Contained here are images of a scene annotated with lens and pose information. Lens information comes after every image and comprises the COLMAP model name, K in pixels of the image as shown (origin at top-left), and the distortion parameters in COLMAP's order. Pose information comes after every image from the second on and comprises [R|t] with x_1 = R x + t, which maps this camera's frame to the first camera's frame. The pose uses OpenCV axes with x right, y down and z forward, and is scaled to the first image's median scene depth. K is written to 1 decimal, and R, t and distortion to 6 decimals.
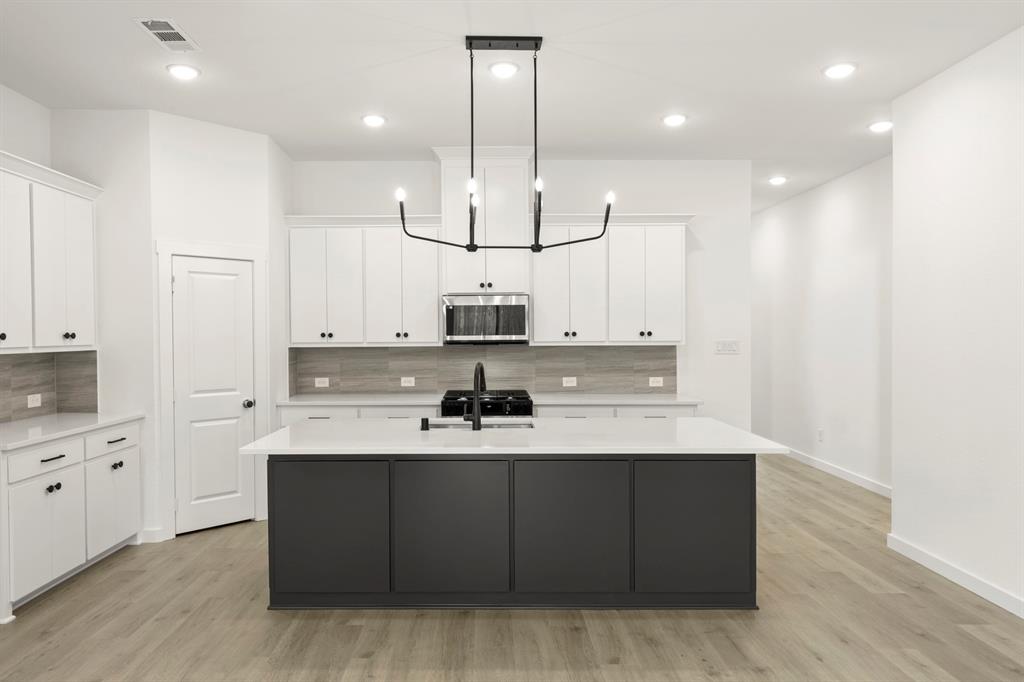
lens RADIAL K [[684.7, 0, 517.2], [0, 684.7, 342.9], [0, 0, 1]] dist [0.022855, -0.016444]
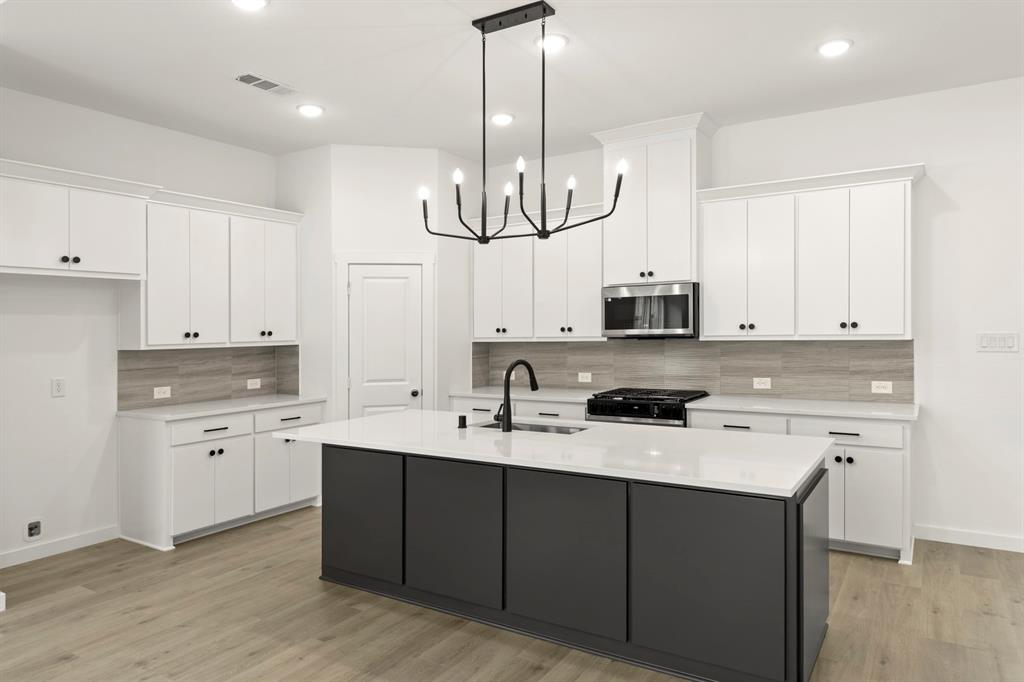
lens RADIAL K [[684.7, 0, 538.2], [0, 684.7, 327.0], [0, 0, 1]] dist [0.022855, -0.016444]
pose [[0.836917, -0.010245, -0.547234, 0.447251], [0.004315, 0.999917, -0.012121, -0.004675], [0.547313, 0.007783, 0.836892, 0.209881]]
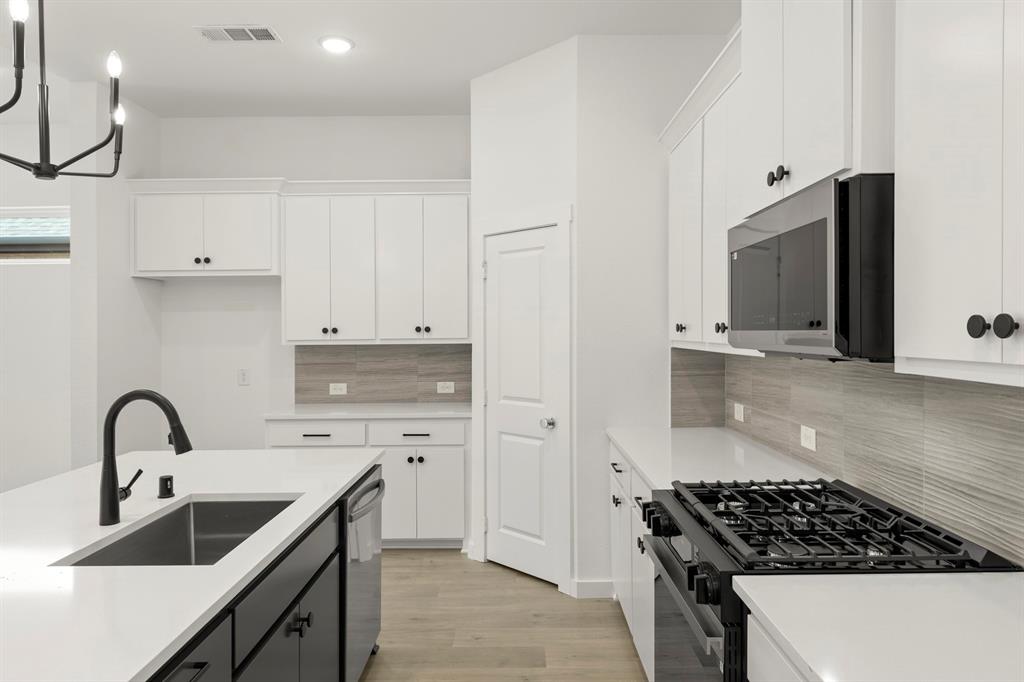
lens RADIAL K [[684.7, 0, 545.6], [0, 684.7, 325.4], [0, 0, 1]] dist [0.022855, -0.016444]
pose [[-0.062956, 0.000421, -0.998016, 0.387161], [-0.004561, 0.999989, 0.000710, -0.017557], [0.998006, 0.004596, -0.062954, 1.215811]]
